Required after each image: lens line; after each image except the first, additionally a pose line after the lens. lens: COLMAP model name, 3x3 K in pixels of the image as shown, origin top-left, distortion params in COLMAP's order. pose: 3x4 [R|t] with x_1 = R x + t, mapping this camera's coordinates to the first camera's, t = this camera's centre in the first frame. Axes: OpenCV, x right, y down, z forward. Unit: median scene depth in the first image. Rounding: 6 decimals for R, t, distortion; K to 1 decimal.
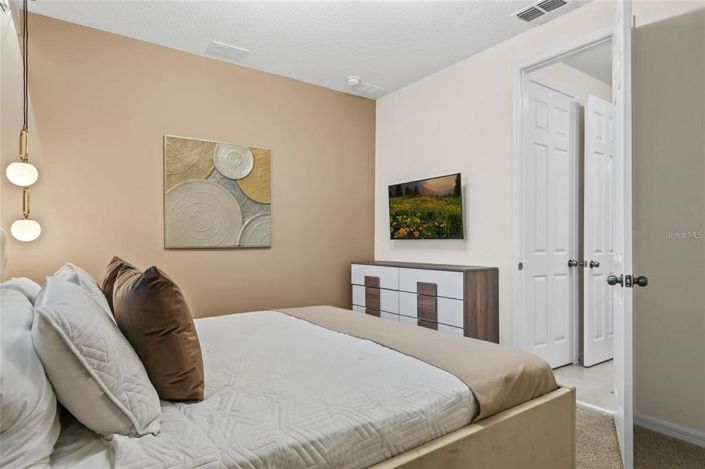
lens RADIAL K [[423.3, 0, 352.4], [0, 423.3, 237.5], [0, 0, 1]] dist [0.000195, 0.000321]
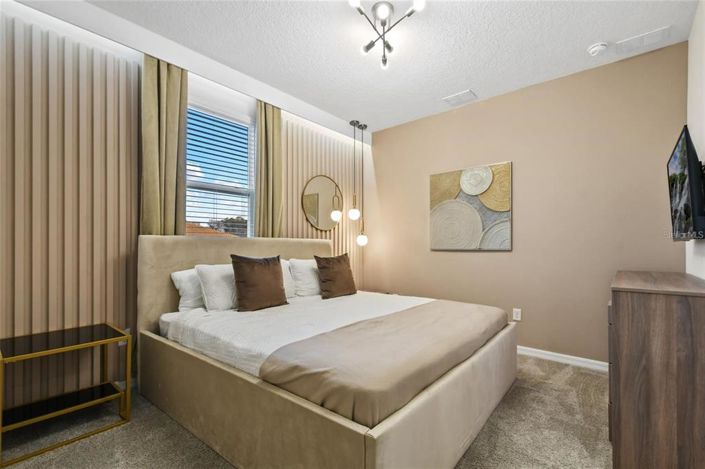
lens RADIAL K [[320.6, 0, 354.6], [0, 320.6, 245.0], [0, 0, 1]] dist [0.015592, -0.000699]
pose [[0.237399, -0.003662, -0.971405, 0.560036], [0.007936, 0.999967, -0.001830, 0.007812], [0.971380, -0.007274, 0.237420, 0.436450]]
